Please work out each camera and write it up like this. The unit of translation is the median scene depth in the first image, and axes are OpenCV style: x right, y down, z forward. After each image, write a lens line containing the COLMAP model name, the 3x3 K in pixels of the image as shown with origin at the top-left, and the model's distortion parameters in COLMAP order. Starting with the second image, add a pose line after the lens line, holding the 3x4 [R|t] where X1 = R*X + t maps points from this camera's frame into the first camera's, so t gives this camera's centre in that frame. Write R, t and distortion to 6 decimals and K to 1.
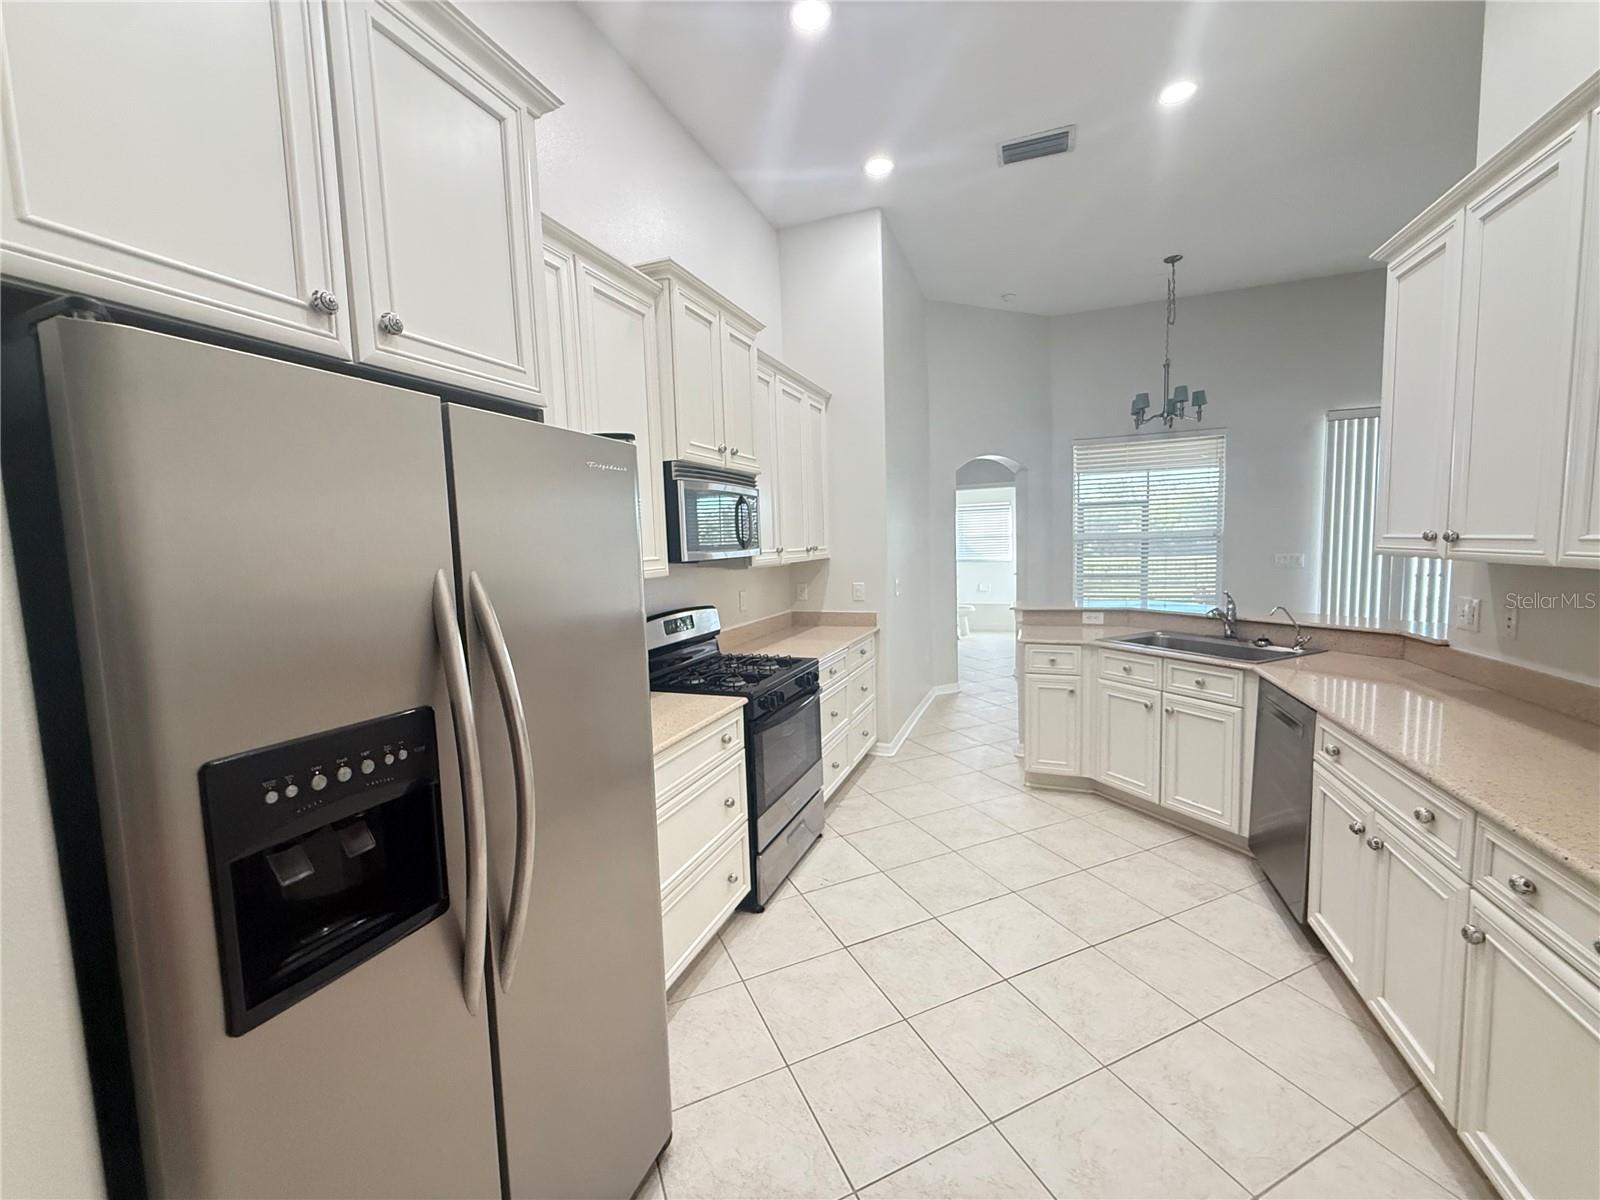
lens RADIAL K [[639.5, 0, 797.8], [0, 639.5, 601.2], [0, 0, 1]] dist [-0.000784, 0.000048]
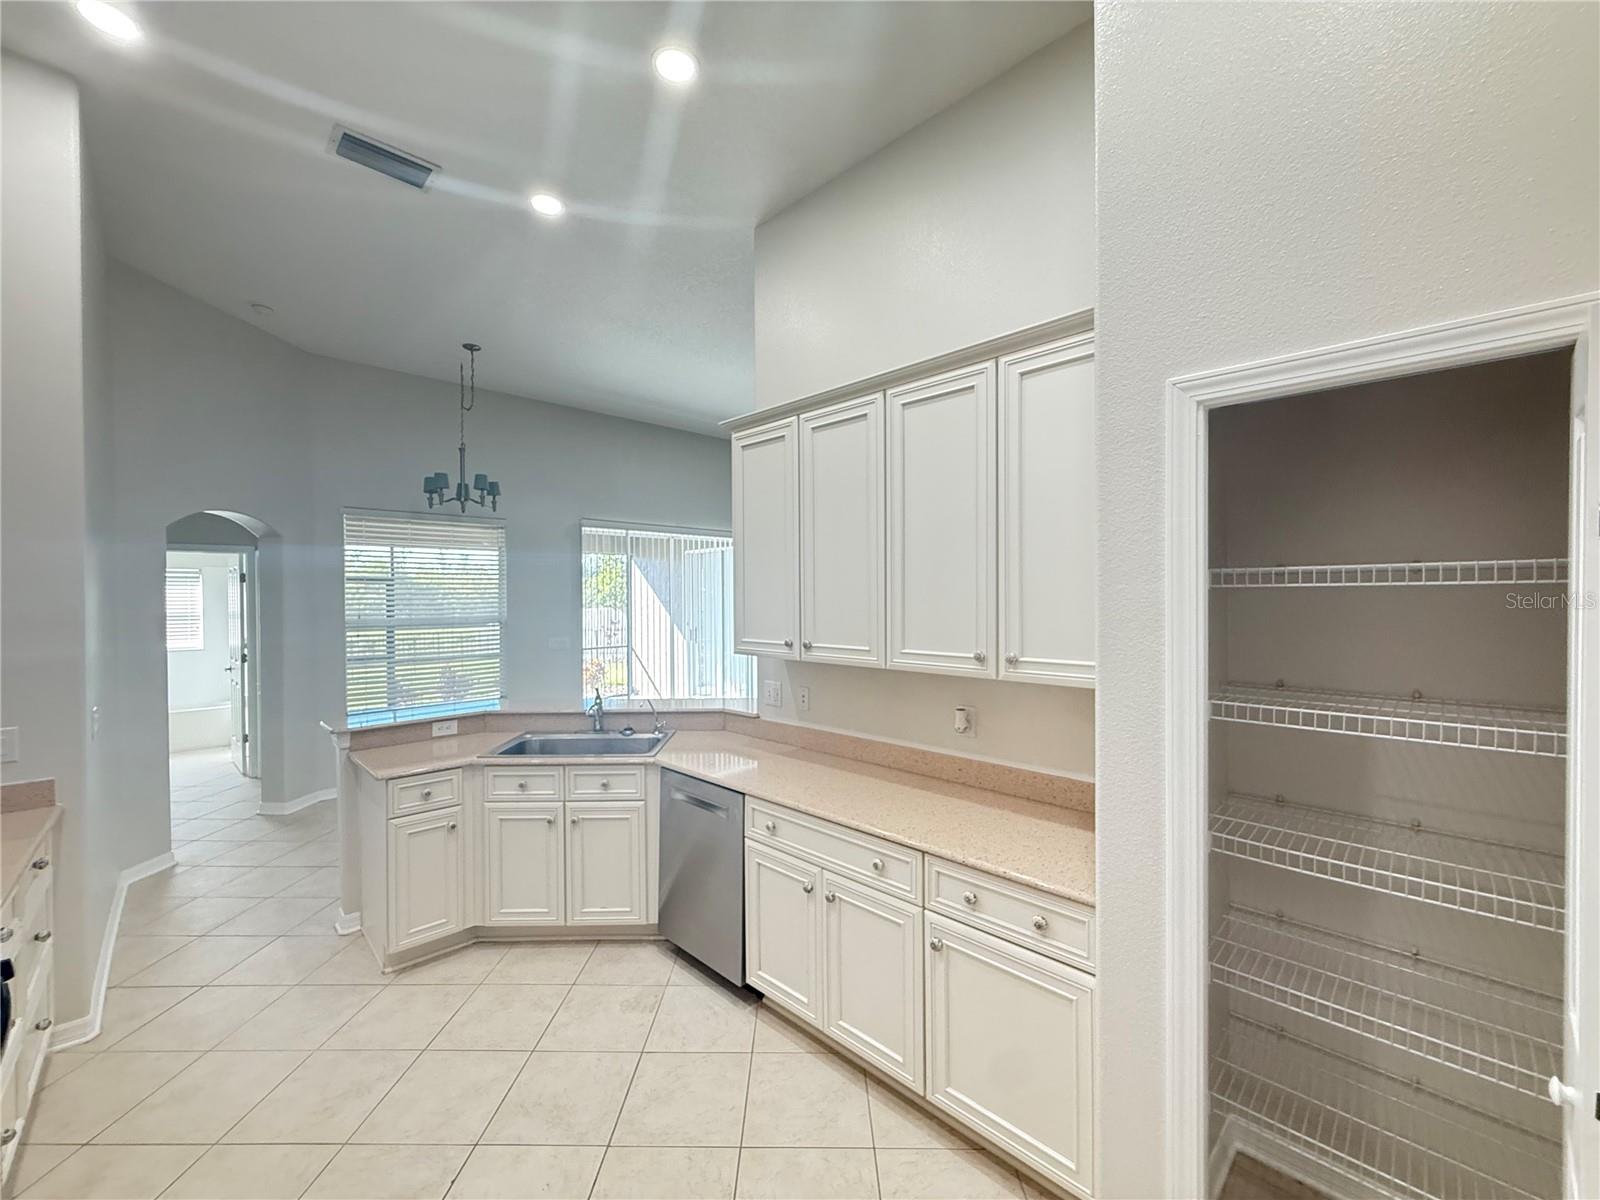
lens RADIAL K [[639.5, 0, 797.8], [0, 639.5, 601.2], [0, 0, 1]] dist [-0.000784, 0.000048]
pose [[0.415870, 0.022006, 0.909158, -0.149217], [0.077466, 0.995217, -0.059524, -0.069289], [-0.906119, 0.095183, 0.412176, 0.264877]]
